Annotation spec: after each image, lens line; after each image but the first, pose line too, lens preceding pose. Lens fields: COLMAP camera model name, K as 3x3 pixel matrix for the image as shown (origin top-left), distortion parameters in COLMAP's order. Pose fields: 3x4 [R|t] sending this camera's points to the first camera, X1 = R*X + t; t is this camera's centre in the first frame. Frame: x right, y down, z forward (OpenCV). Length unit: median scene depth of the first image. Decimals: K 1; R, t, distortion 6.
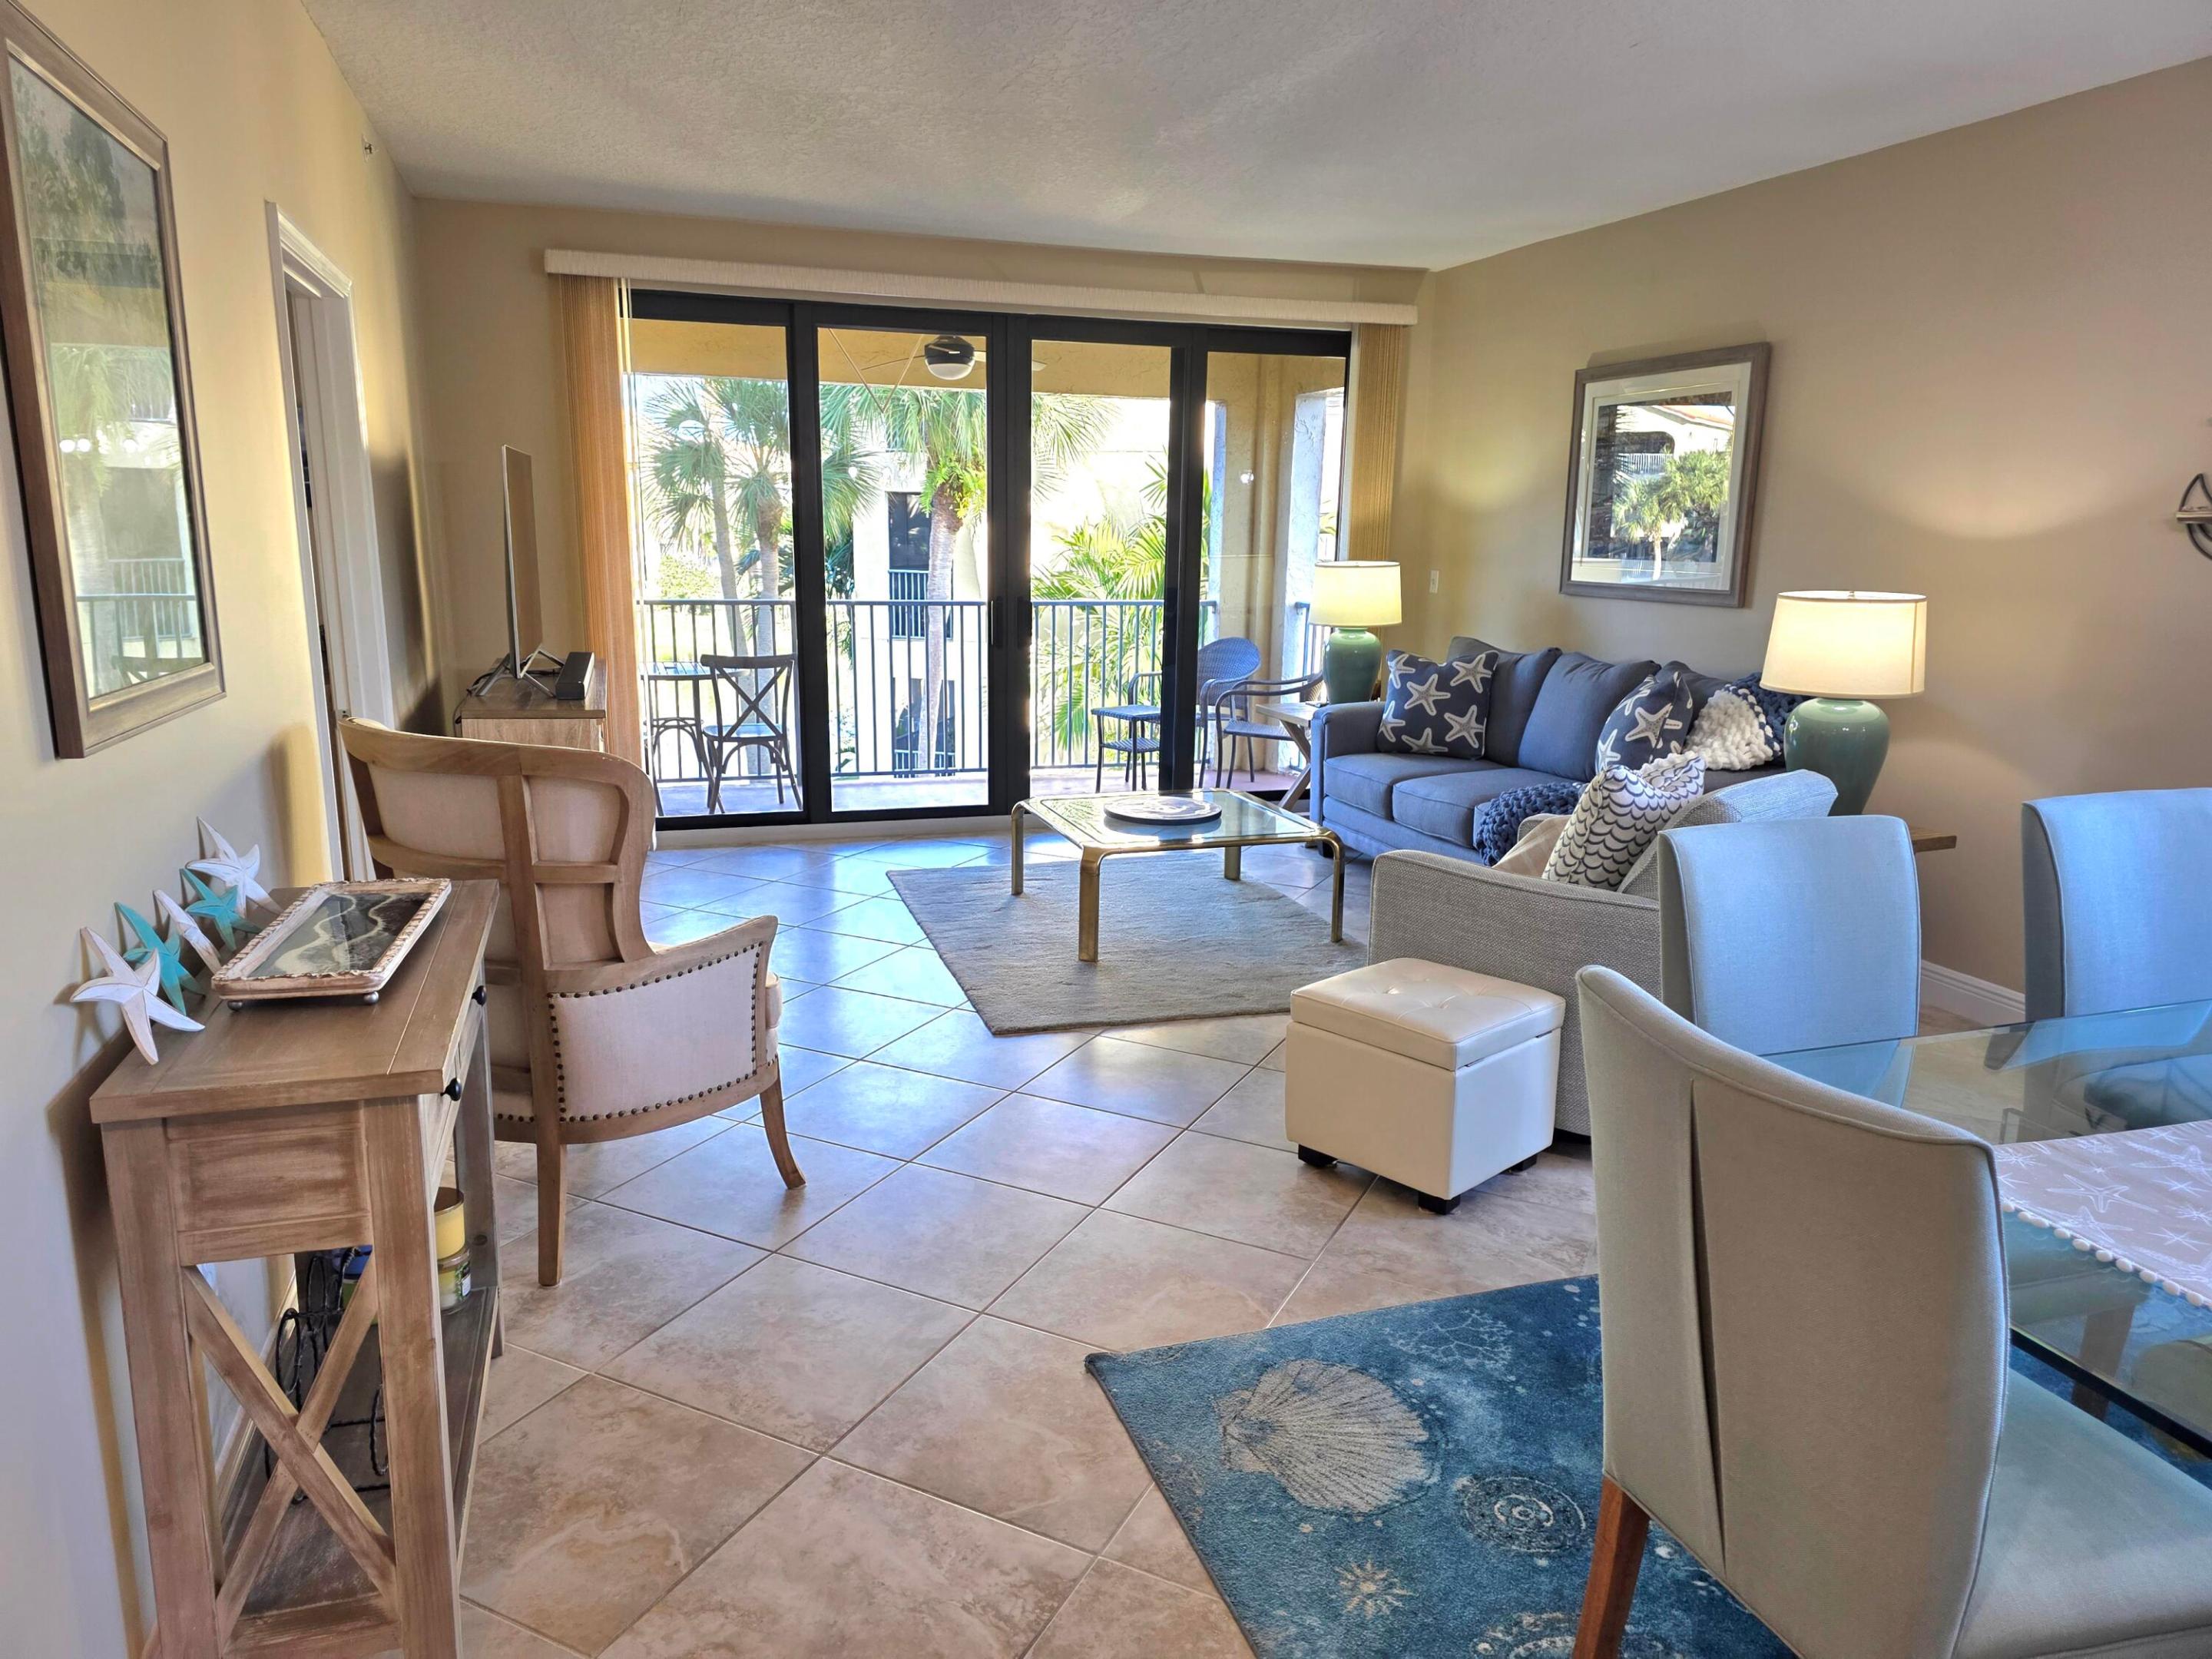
lens RADIAL K [[1487.2, 0, 1073.8], [0, 1487.2, 841.8], [0, 0, 1]] dist [0.069680, -0.087358]
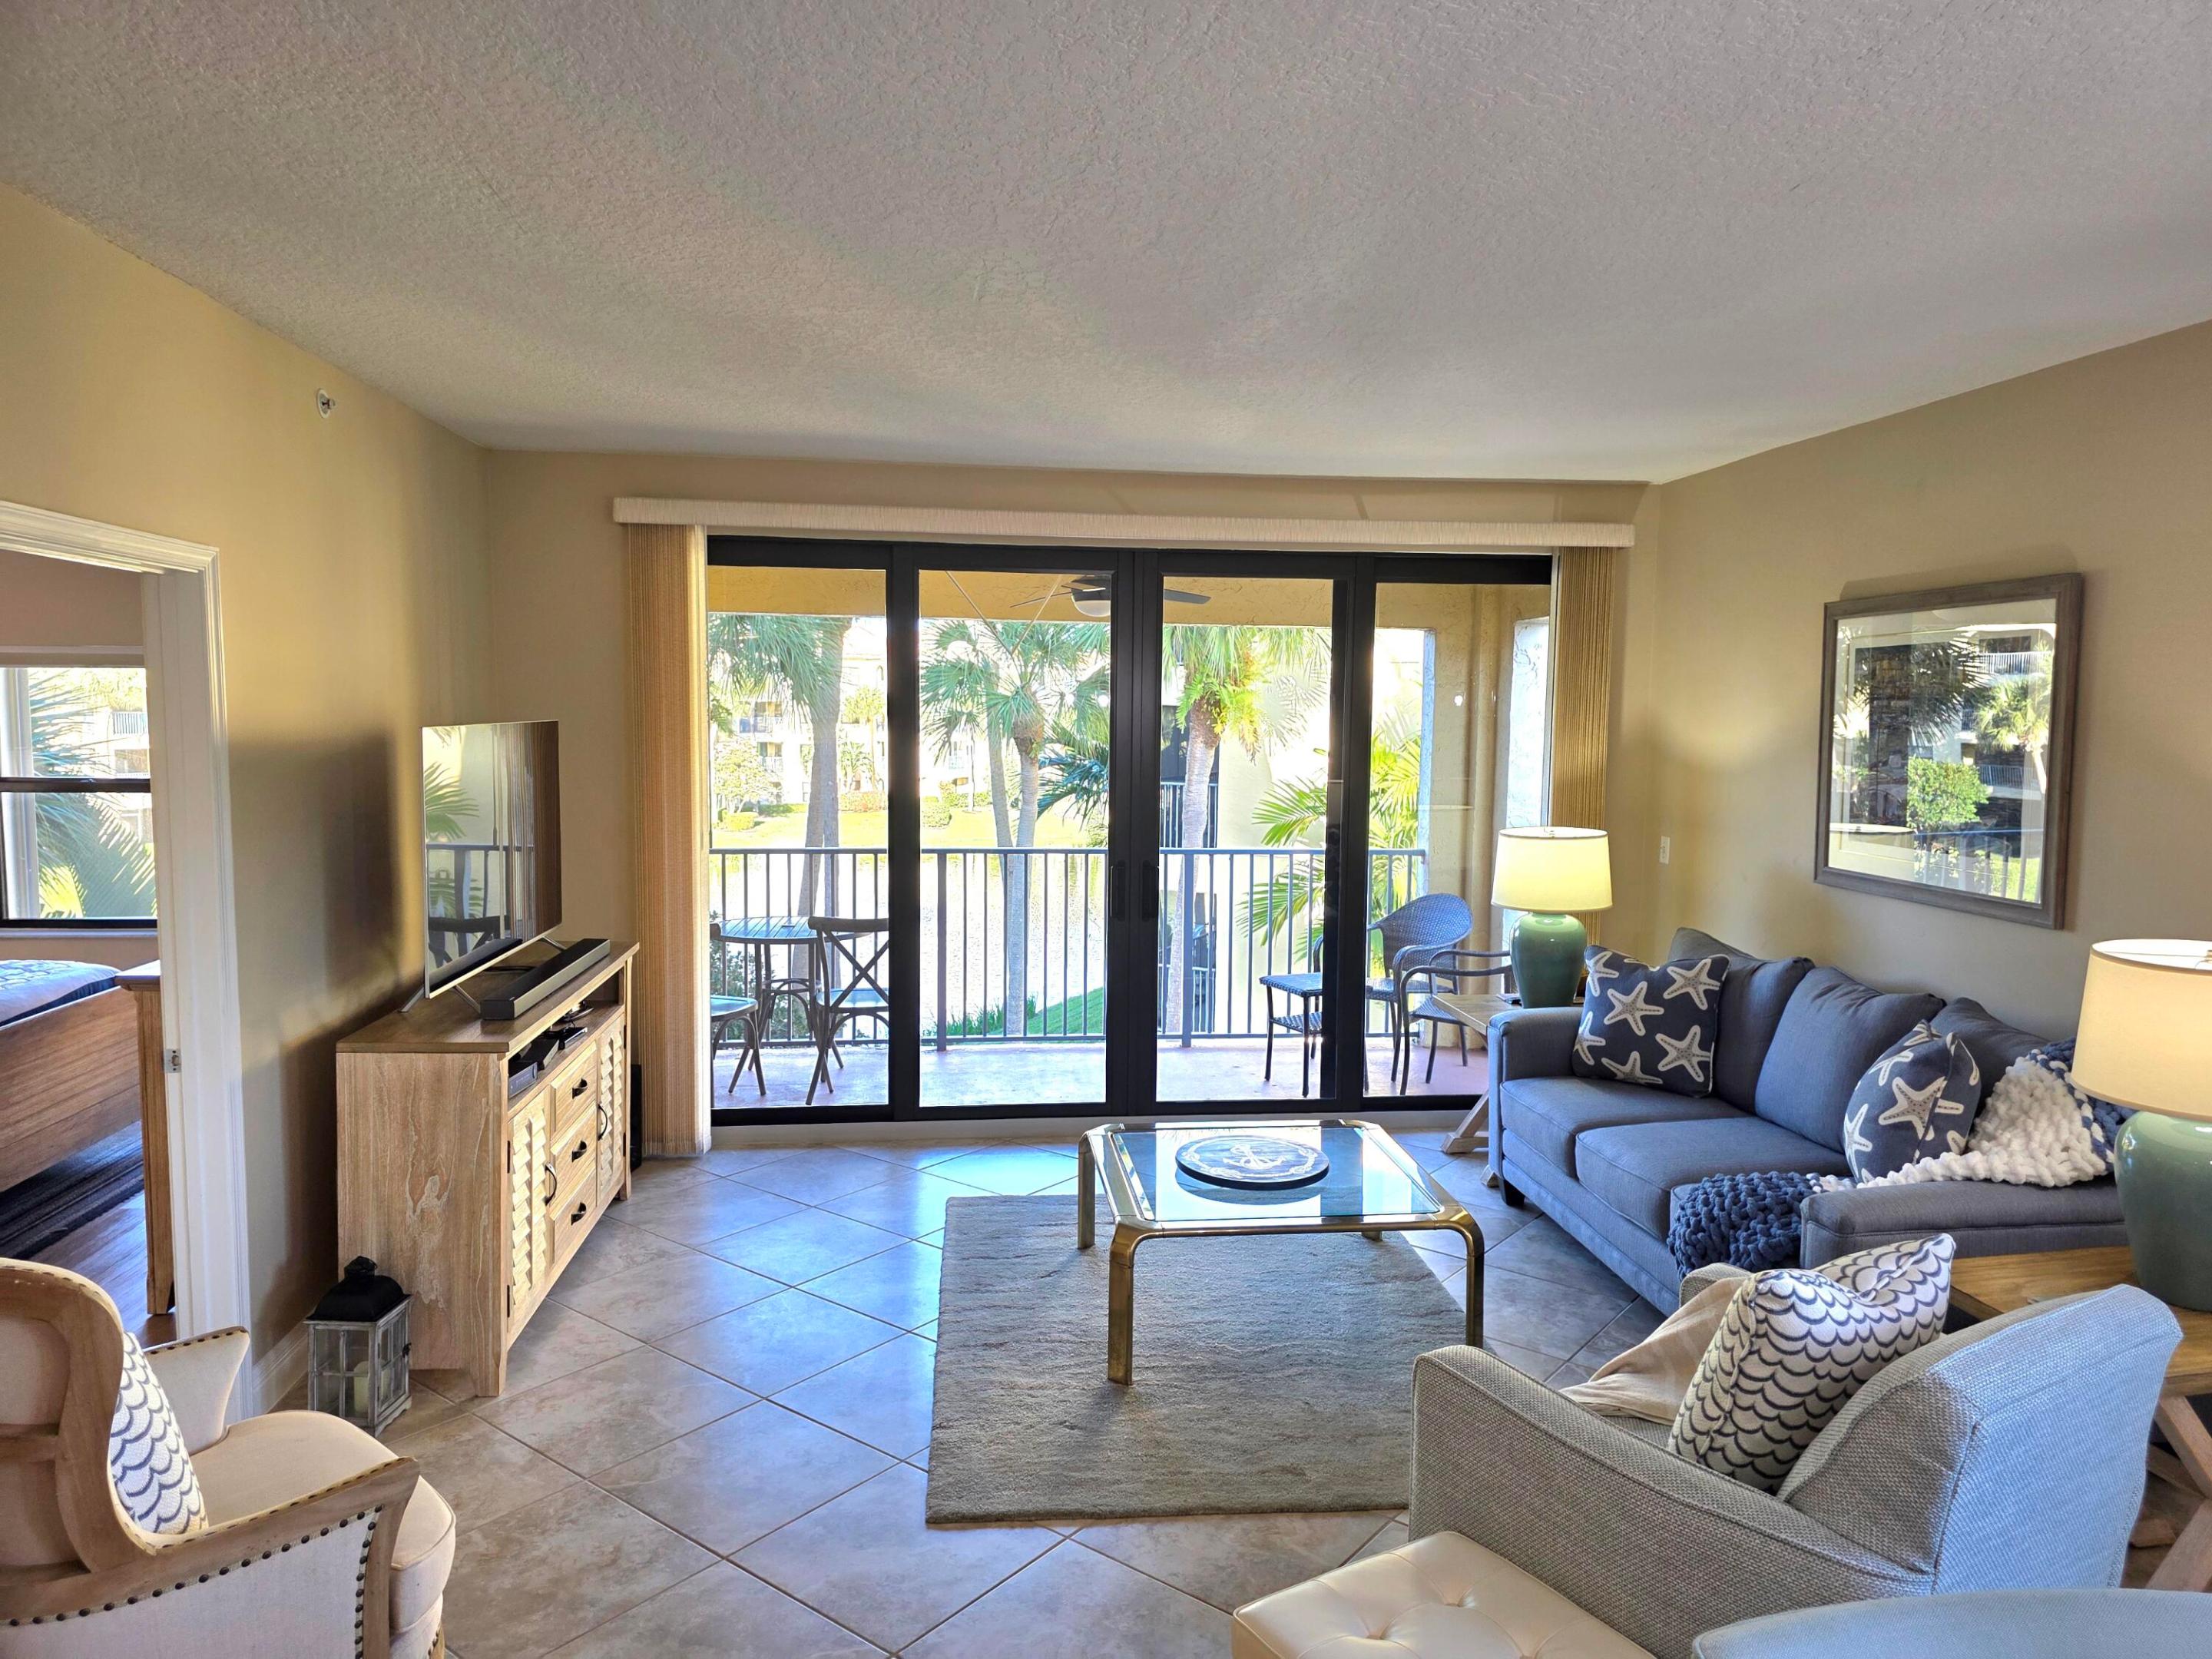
lens RADIAL K [[1483.5, 0, 1106.2], [0, 1483.5, 822.3], [0, 0, 1]] dist [0.062698, -0.059956]
pose [[0.981016, 0.012441, -0.193525, 0.140594], [-0.039276, 0.990005, -0.135453, -0.093746], [0.189905, 0.140482, 0.971700, 0.215124]]
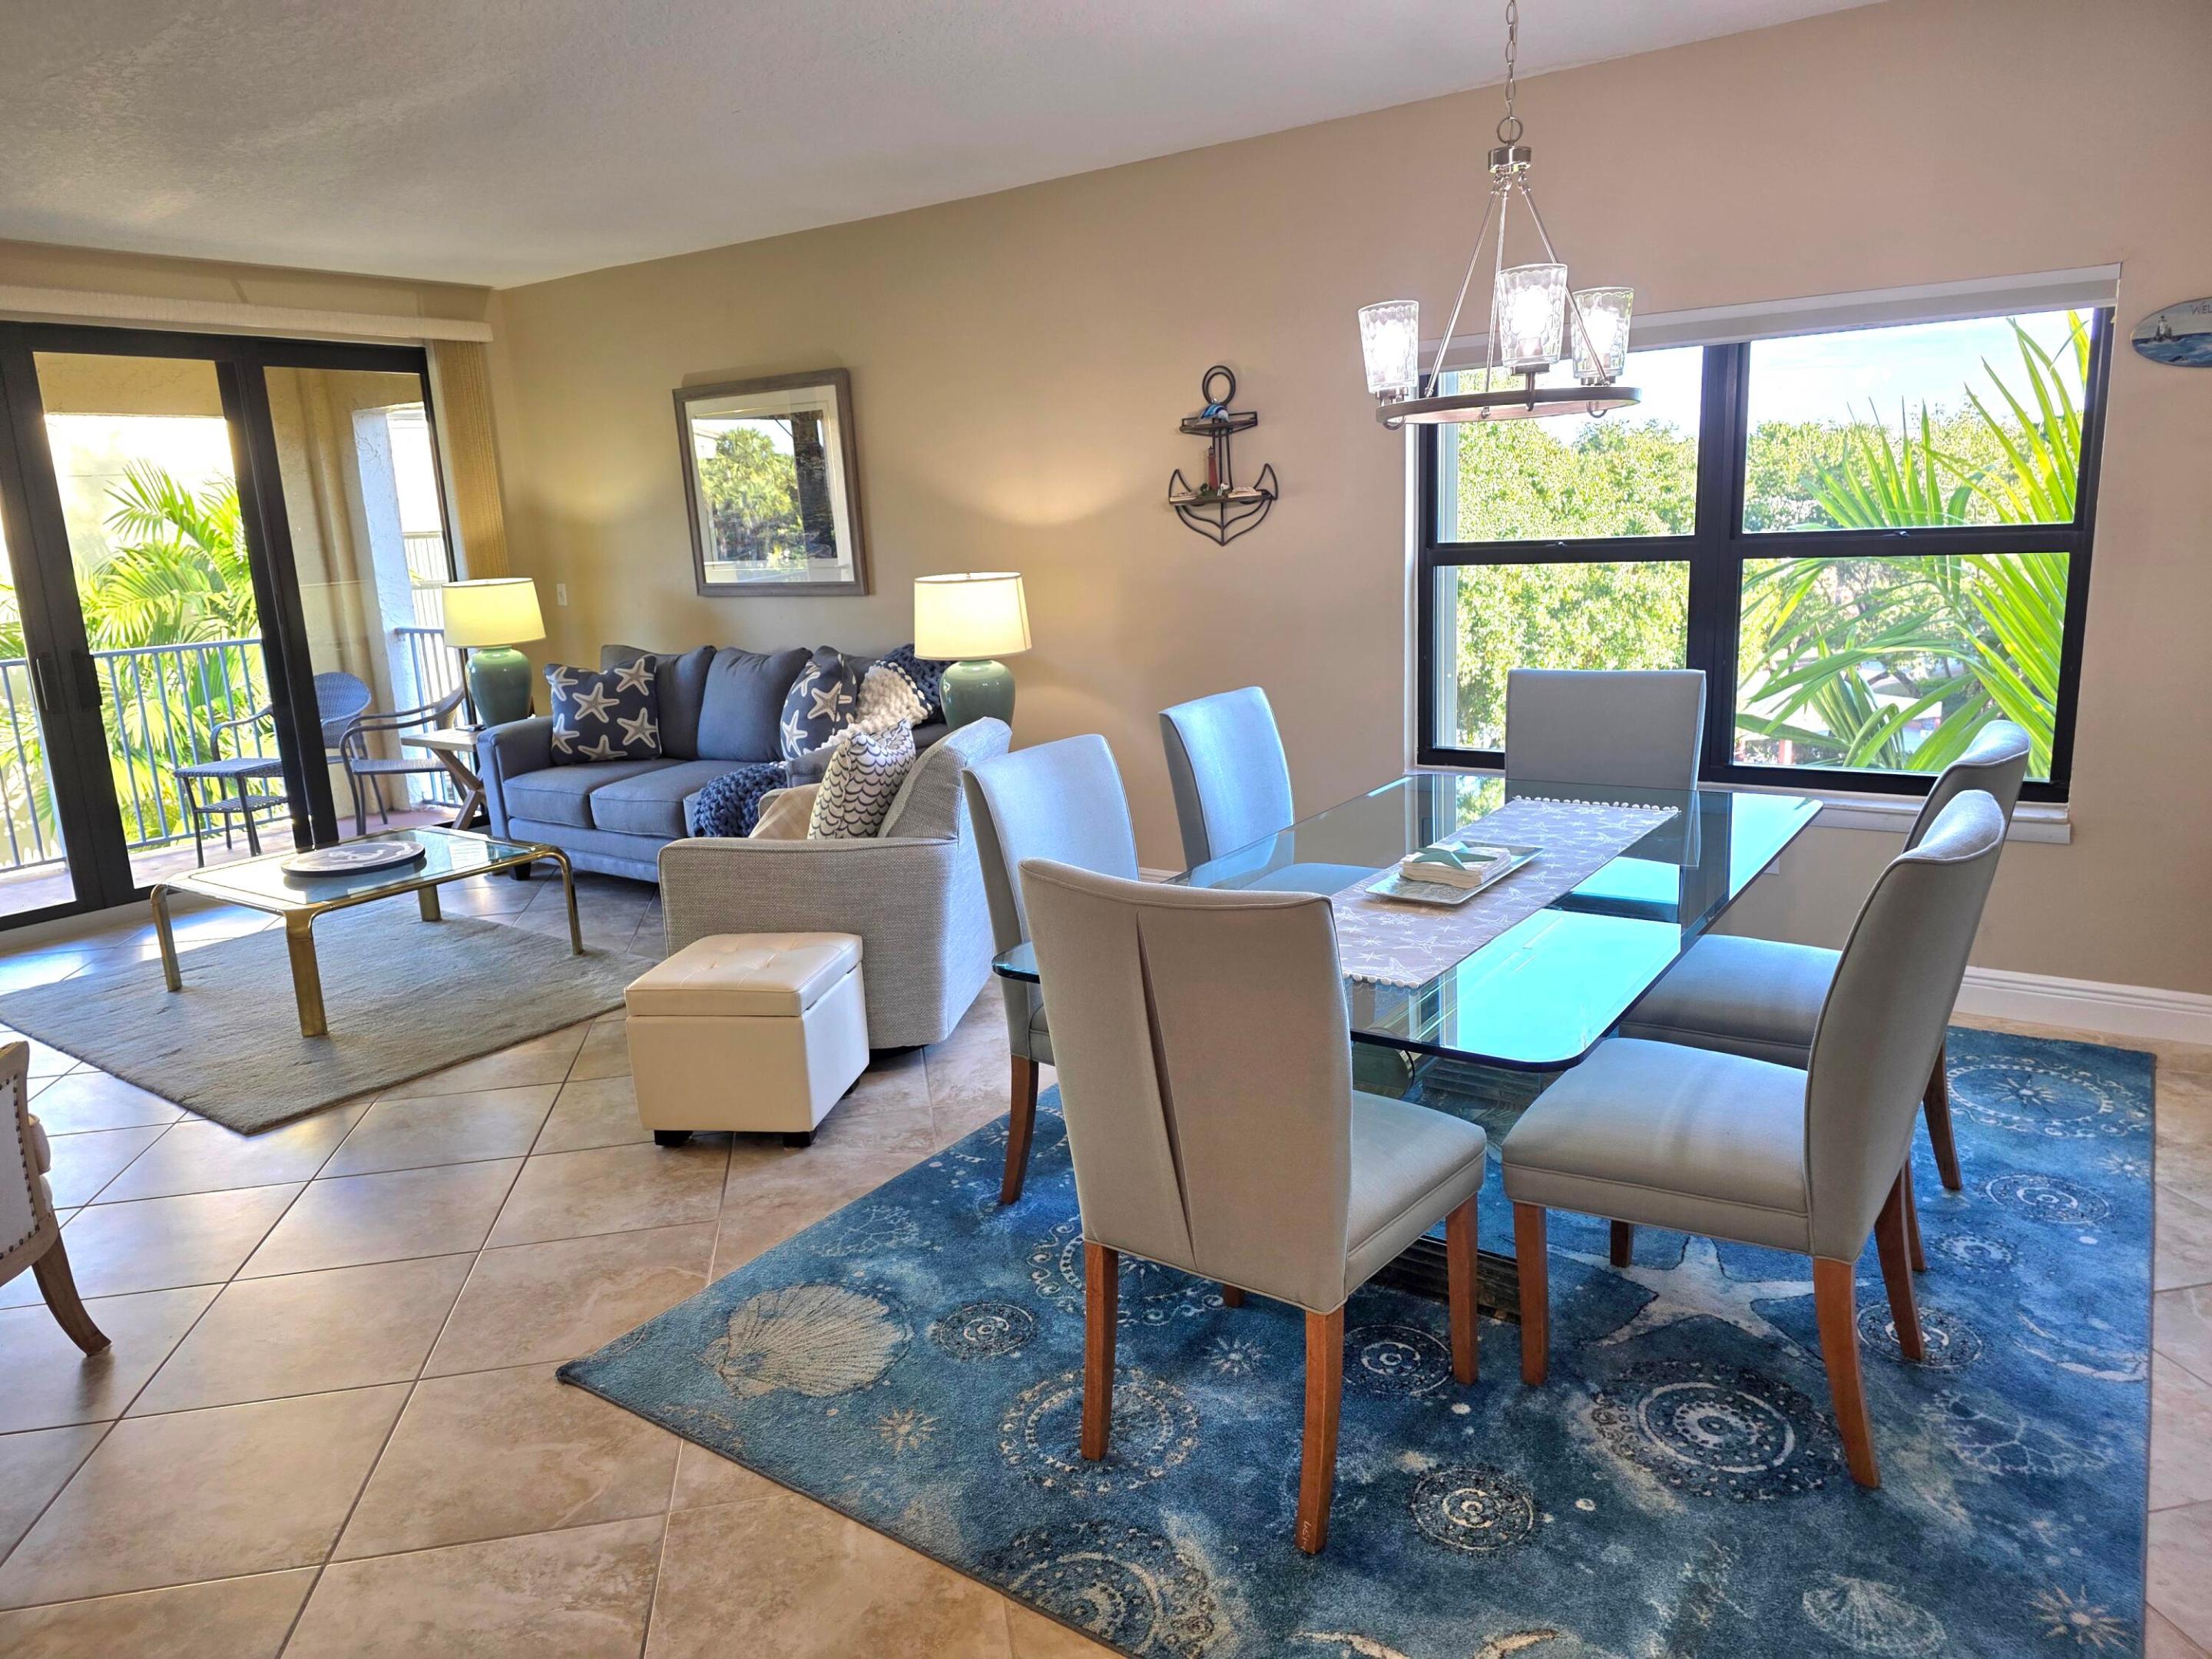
lens RADIAL K [[1483.5, 0, 1106.2], [0, 1483.5, 822.3], [0, 0, 1]] dist [0.062698, -0.059956]
pose [[0.793855, -0.173674, 0.582780, -0.115858], [0.183827, 0.982050, 0.042254, 0.003008], [-0.579657, 0.073587, 0.811531, -0.033052]]
